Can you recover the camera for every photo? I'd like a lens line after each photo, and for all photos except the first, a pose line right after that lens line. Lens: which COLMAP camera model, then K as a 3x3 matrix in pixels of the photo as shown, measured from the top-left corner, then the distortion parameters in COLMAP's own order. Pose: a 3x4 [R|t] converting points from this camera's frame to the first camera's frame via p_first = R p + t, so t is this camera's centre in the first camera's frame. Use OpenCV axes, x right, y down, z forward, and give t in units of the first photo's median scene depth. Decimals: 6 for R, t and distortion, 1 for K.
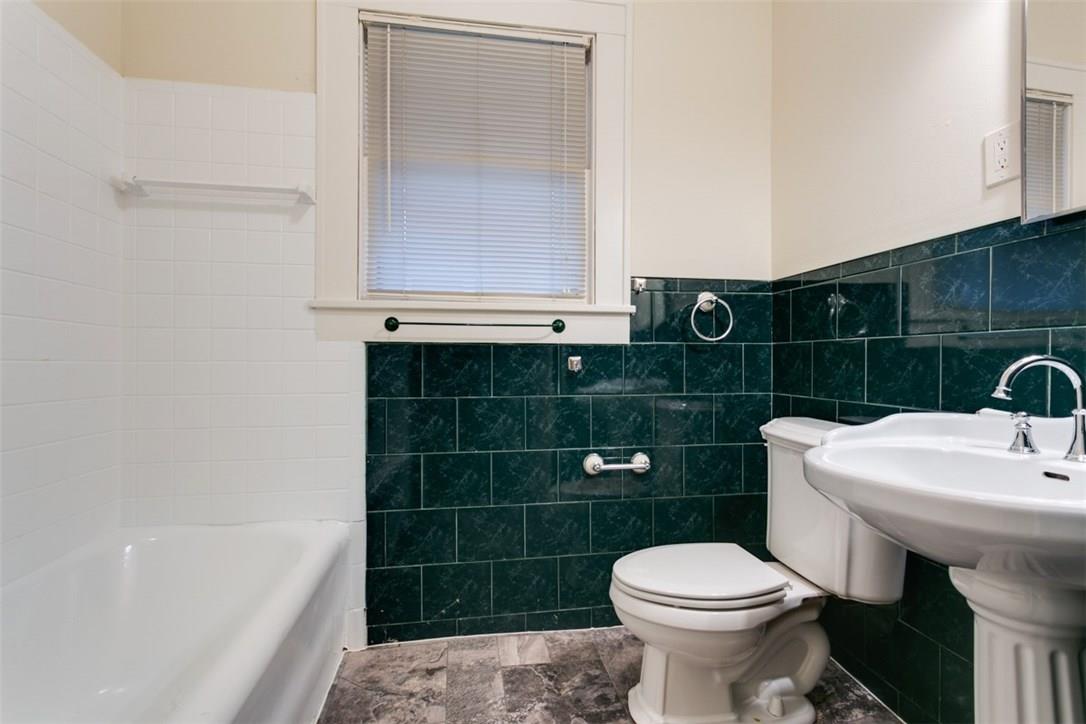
lens RADIAL K [[516.2, 0, 542.2], [0, 516.2, 364.9], [0, 0, 1]] dist [-0.000230, 0.000051]
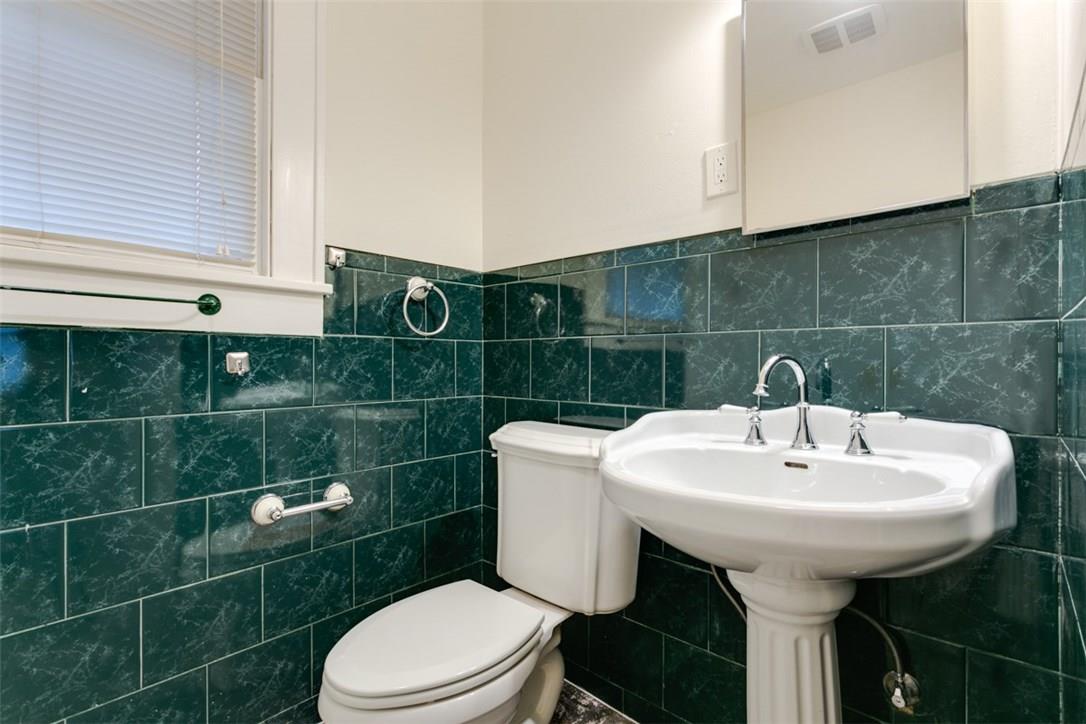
lens RADIAL K [[518.3, 0, 543.0], [0, 518.3, 362.0], [0, 0, 1]] dist [0.005067, 0.000471]
pose [[0.776928, 0.000806, 0.629589, -0.051717], [0.003432, 0.999979, -0.005515, 0.000976], [-0.629580, 0.006446, 0.776909, 0.233657]]
